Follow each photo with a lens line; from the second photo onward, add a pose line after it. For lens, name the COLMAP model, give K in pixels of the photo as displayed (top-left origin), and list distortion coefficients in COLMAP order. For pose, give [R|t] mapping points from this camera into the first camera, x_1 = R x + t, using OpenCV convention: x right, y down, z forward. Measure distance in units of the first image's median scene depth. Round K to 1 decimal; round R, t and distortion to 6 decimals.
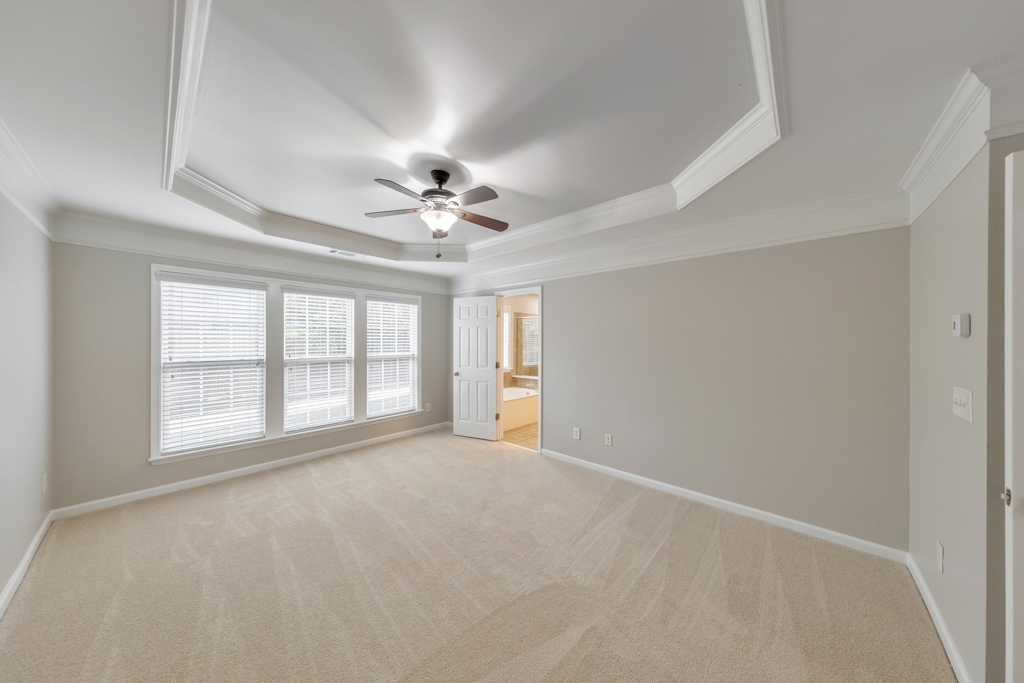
lens RADIAL K [[322.0, 0, 514.0], [0, 322.0, 343.5], [0, 0, 1]] dist [-0.000175, 0.000016]
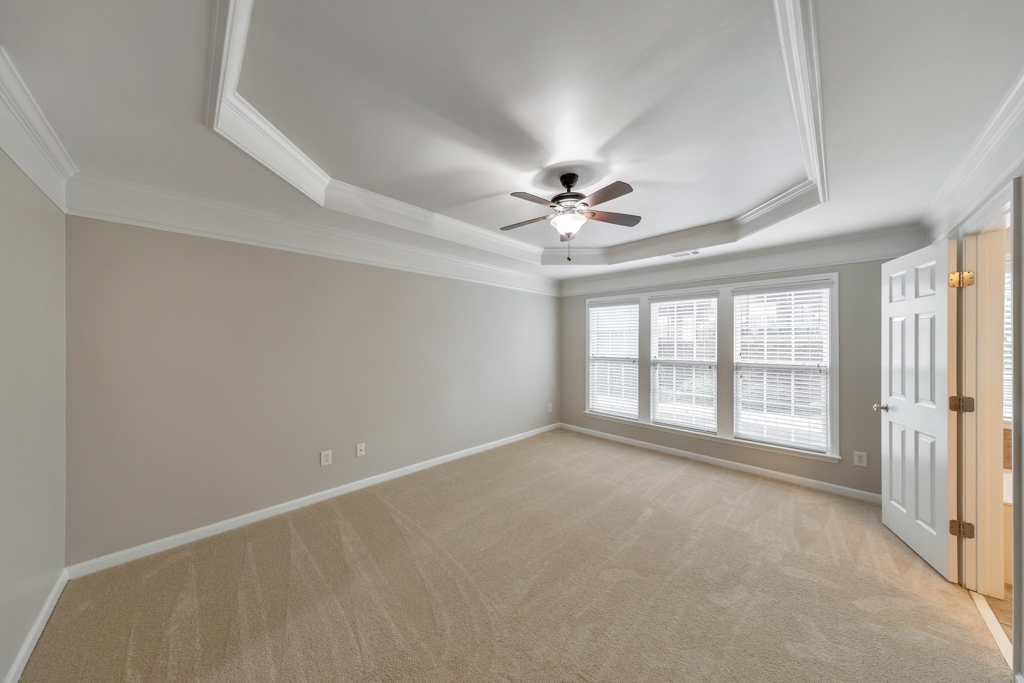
lens RADIAL K [[325.7, 0, 514.8], [0, 325.7, 344.0], [0, 0, 1]] dist [0.001031, -0.000068]
pose [[-0.053469, 0.001268, -0.998569, 0.437892], [-0.012378, 0.999922, 0.001933, -0.003269], [0.998493, 0.012464, -0.053449, 0.489270]]
